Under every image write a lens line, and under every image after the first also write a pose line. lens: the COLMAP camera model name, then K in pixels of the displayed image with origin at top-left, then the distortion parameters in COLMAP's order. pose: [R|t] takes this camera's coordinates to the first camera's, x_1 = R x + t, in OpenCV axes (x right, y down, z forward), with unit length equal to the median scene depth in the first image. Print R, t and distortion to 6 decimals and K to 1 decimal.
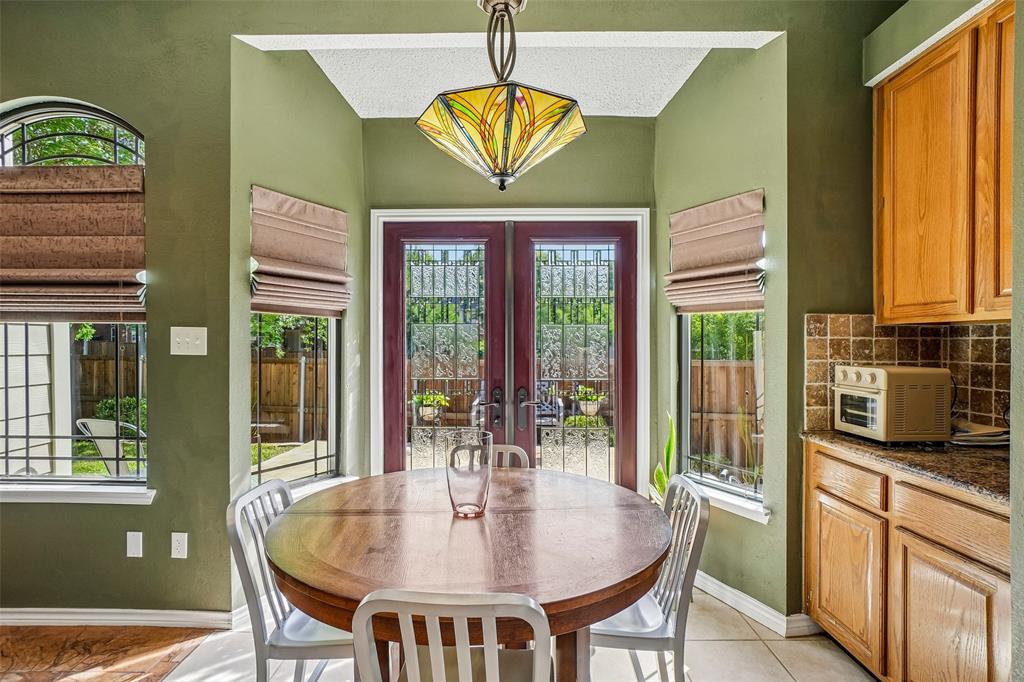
lens RADIAL K [[511.5, 0, 504.4], [0, 511.5, 343.5], [0, 0, 1]] dist [-0.046258, 0.025097]
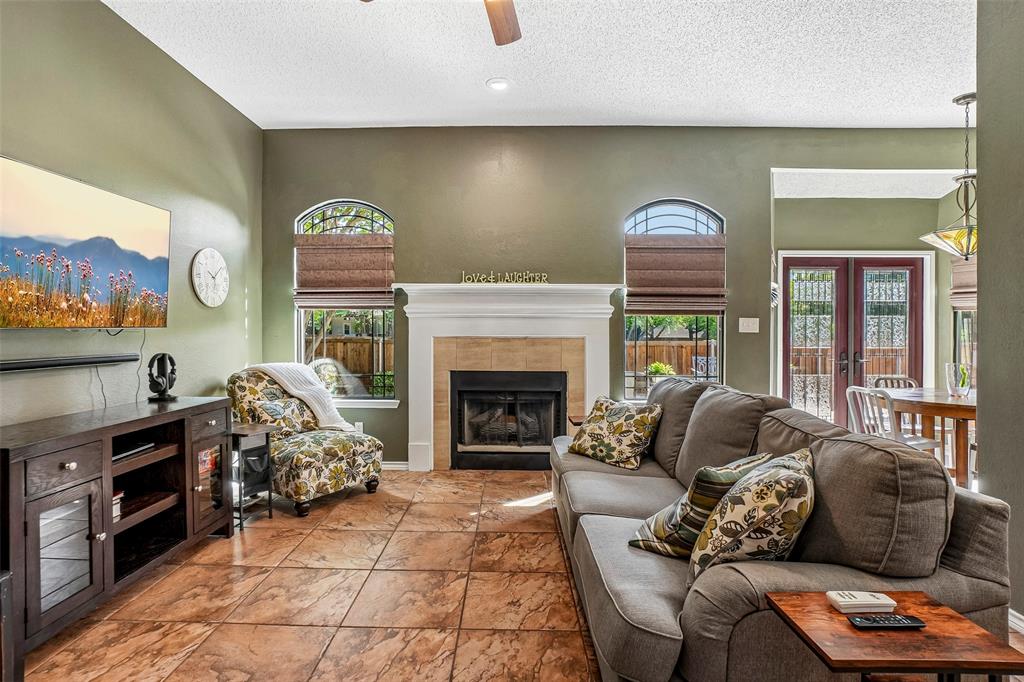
lens RADIAL K [[507.1, 0, 505.4], [0, 507.1, 339.6], [0, 0, 1]] dist [-0.041910, 0.023144]
pose [[0.999998, 0.000094, 0.001820, -1.504074], [-0.000122, 0.999889, 0.014903, 0.021069], [-0.001819, -0.014904, 0.999887, -0.903122]]
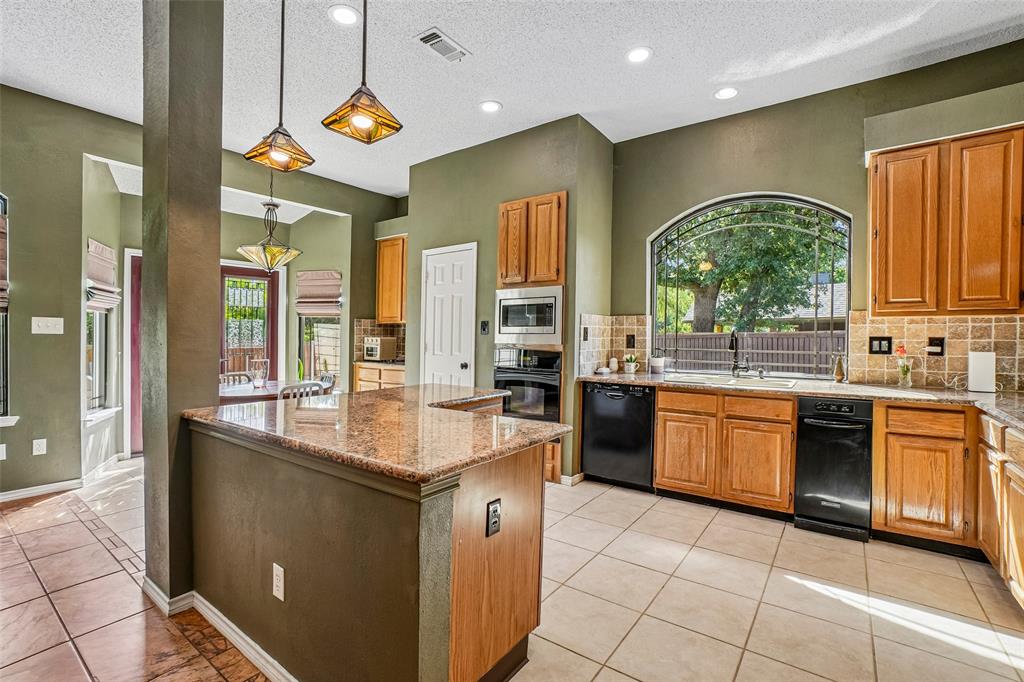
lens RADIAL K [[466.0, 0, 501.2], [0, 466.0, 333.0], [0, 0, 1]] dist [-0.002370, -0.000258]
pose [[0.600461, 0.001617, 0.799653, -0.920099], [-0.001357, 0.999999, -0.001003, 0.019123], [-0.799653, -0.000483, 0.600462, -1.120567]]
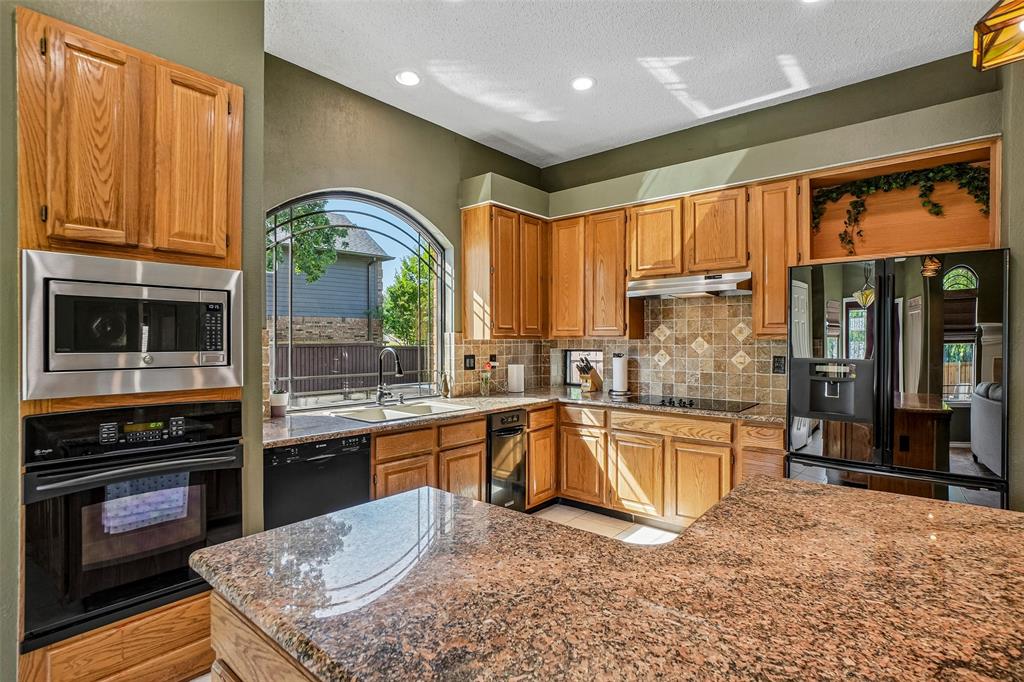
lens RADIAL K [[511.5, 0, 504.4], [0, 511.5, 343.5], [0, 0, 1]] dist [-0.046258, 0.025097]
pose [[-0.760413, -0.006250, 0.649409, -0.439218], [-0.001136, 0.999965, 0.008294, -0.026084], [-0.649439, 0.005569, -0.760394, 0.032740]]
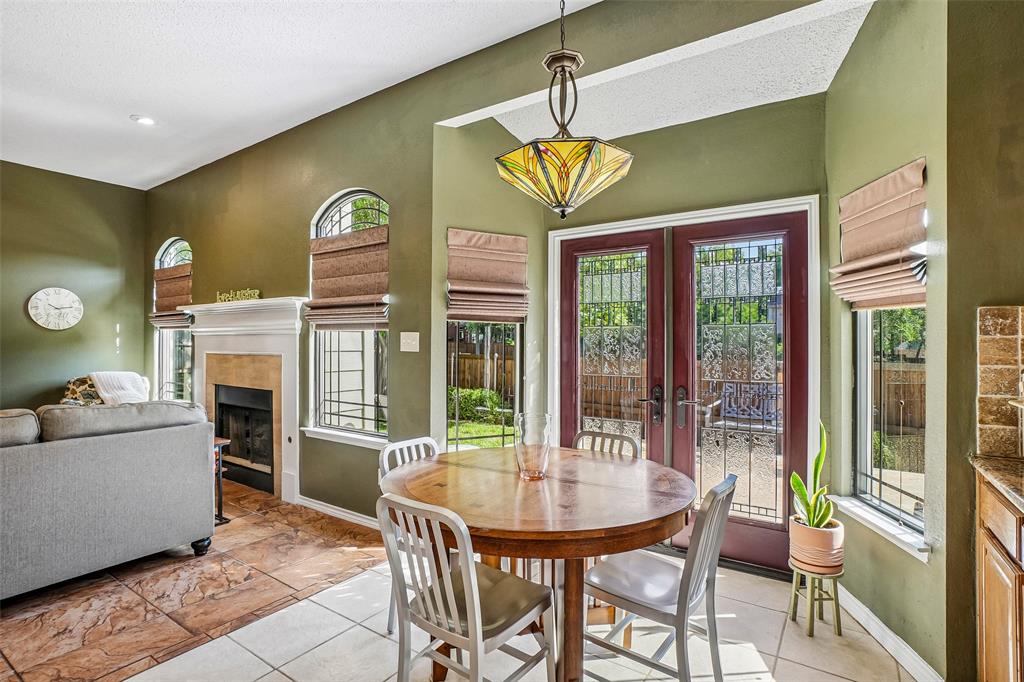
lens RADIAL K [[507.1, 0, 505.4], [0, 507.1, 339.6], [0, 0, 1]] dist [-0.041910, 0.023144]
pose [[0.833205, -0.002992, -0.552957, 0.389436], [-0.001724, 0.999966, -0.008009, -0.000141], [0.552962, 0.007627, 0.833172, -0.057926]]
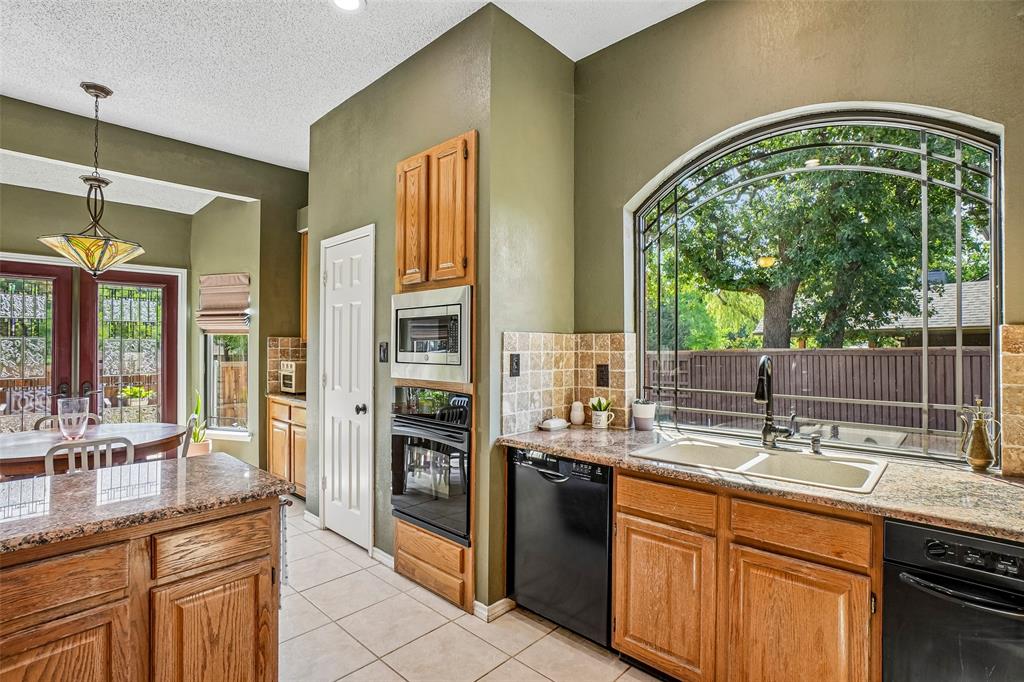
lens RADIAL K [[502.1, 0, 507.5], [0, 502.1, 333.2], [0, 0, 1]] dist [-0.025940, 0.012711]
pose [[0.685189, 0.015739, 0.728195, -0.222396], [0.002115, 0.999719, -0.023598, -0.022156], [-0.728362, 0.017710, 0.684963, -1.091809]]
